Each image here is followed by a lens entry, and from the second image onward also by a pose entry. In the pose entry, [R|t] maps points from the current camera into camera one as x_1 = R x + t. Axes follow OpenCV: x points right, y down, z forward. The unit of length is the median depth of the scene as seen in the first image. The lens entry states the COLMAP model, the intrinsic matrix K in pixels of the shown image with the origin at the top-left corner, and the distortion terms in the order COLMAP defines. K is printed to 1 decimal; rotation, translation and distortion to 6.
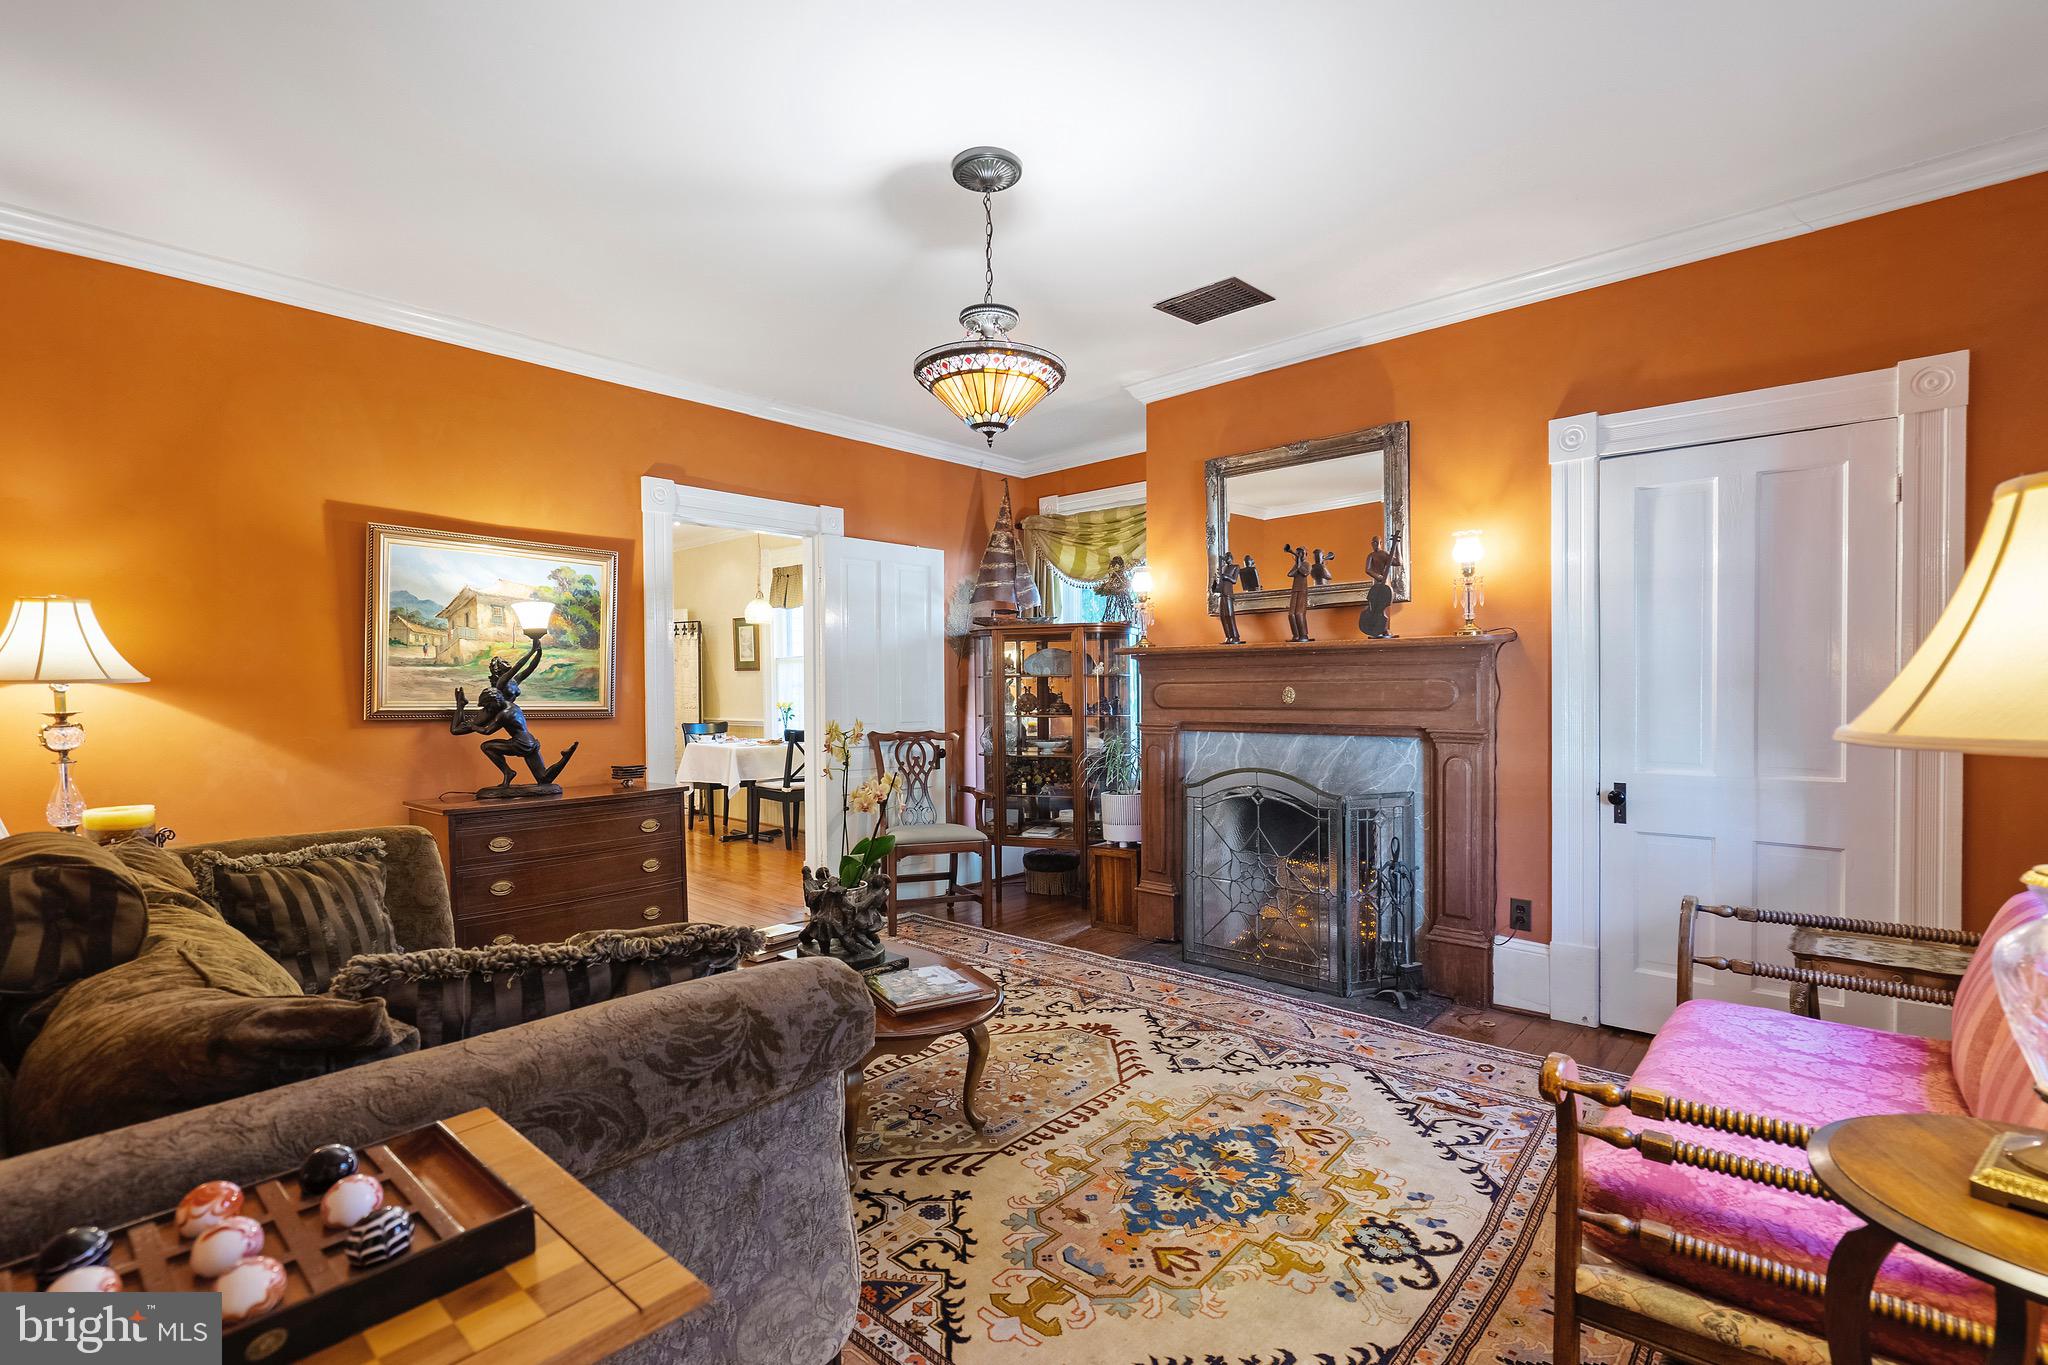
lens RADIAL K [[936.6, 0, 1030.5], [0, 936.6, 692.6], [0, 0, 1]] dist [-0.005647, -0.000547]
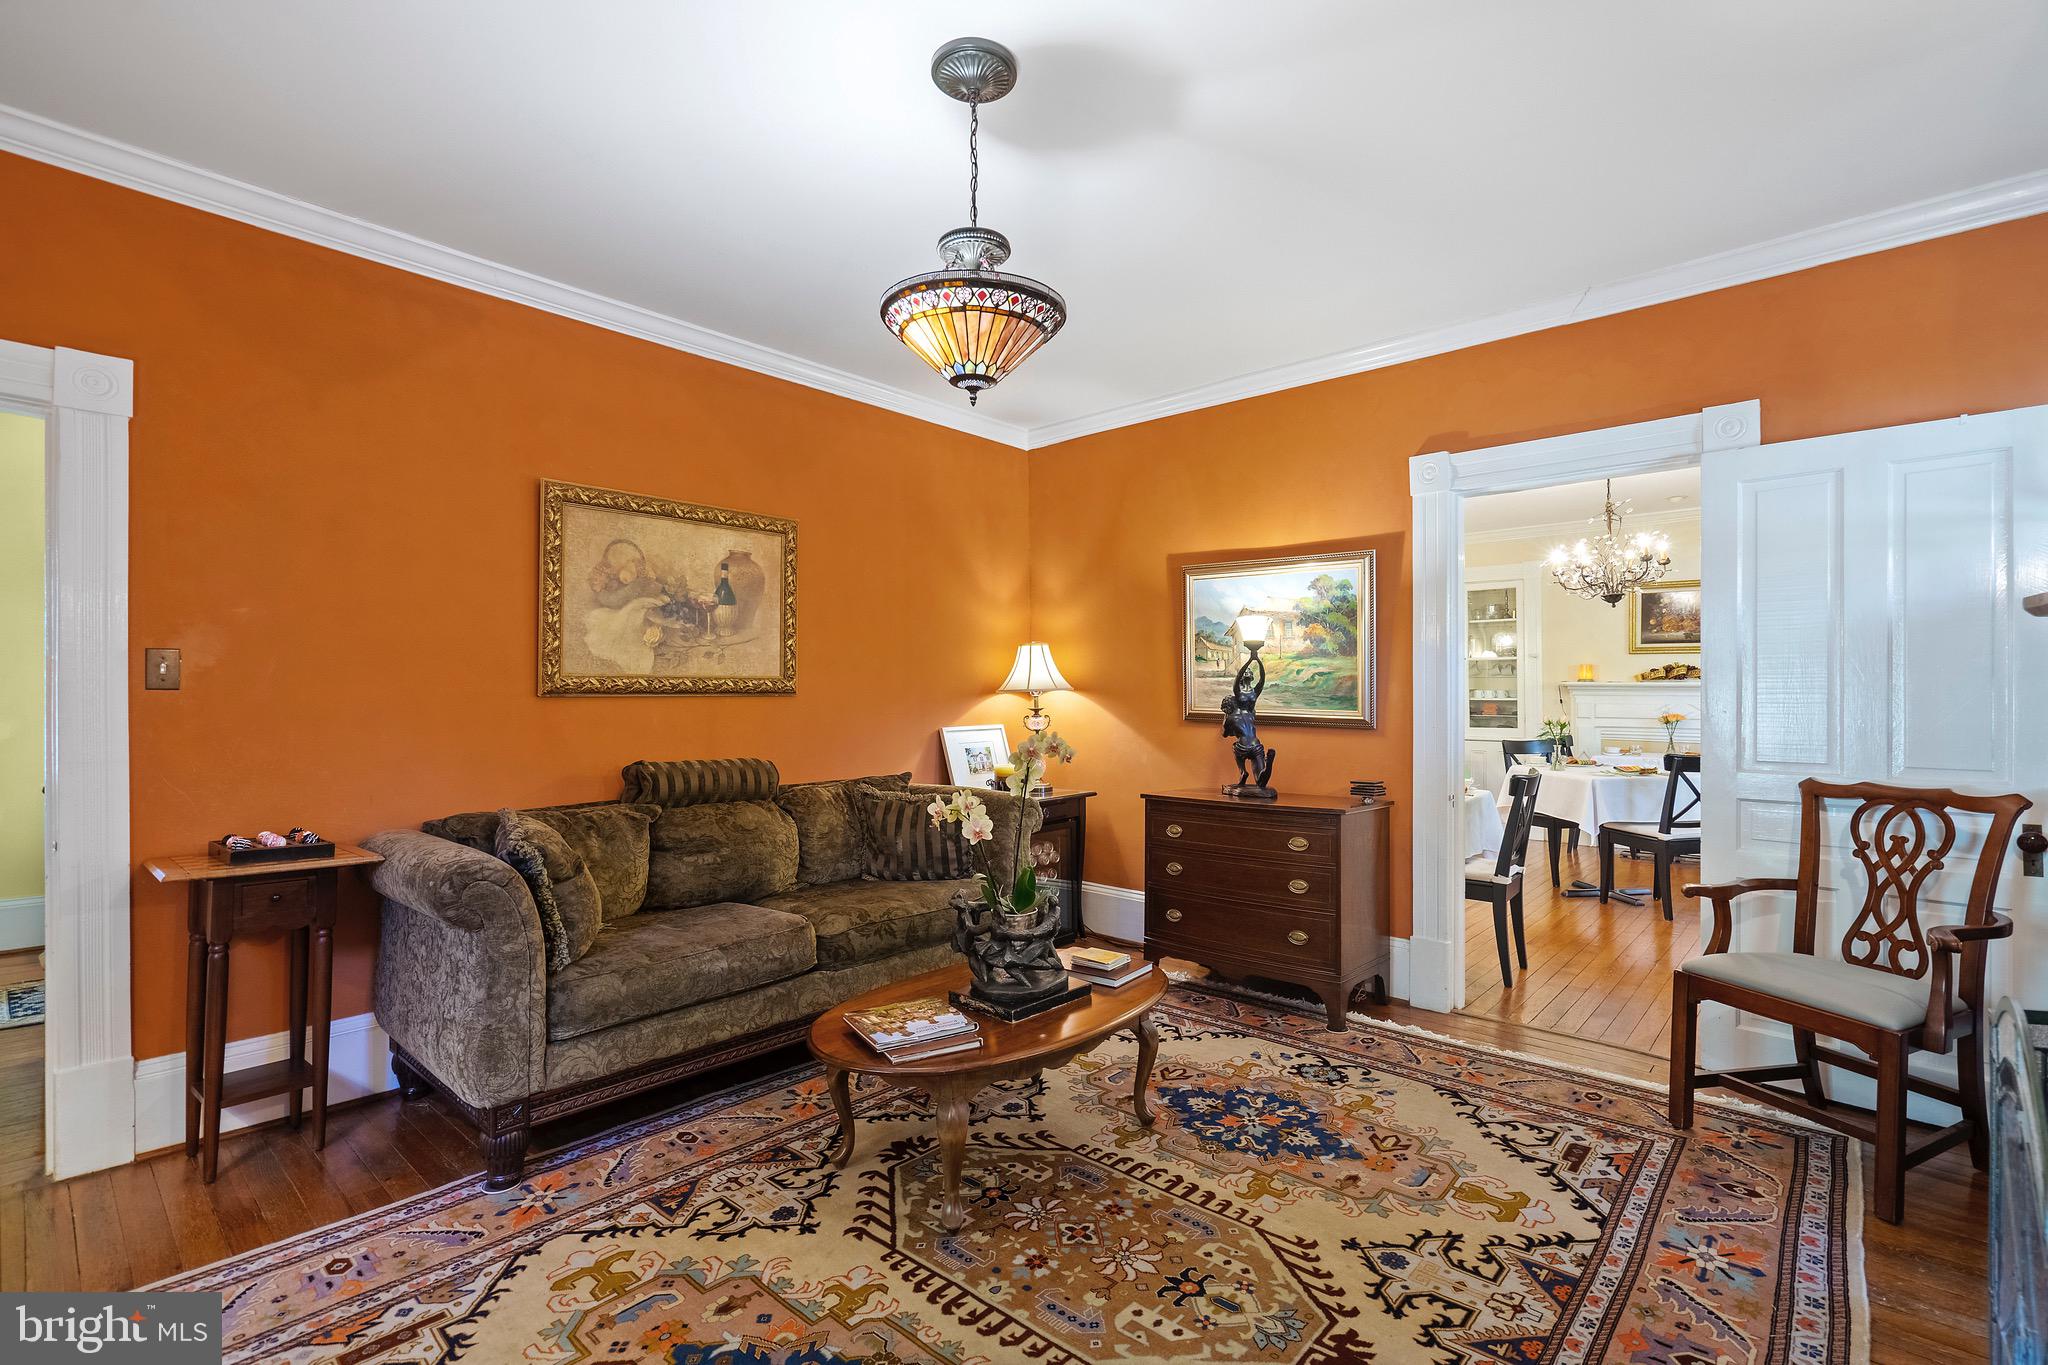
lens RADIAL K [[936.6, 0, 1031.9], [0, 936.6, 683.2], [0, 0, 1]] dist [-0.005647, -0.000547]
pose [[-0.000594, -0.004422, -0.999990, 0.527851], [-0.006784, 0.999967, -0.004418, -0.013017], [0.999977, 0.006781, -0.000624, 0.726414]]
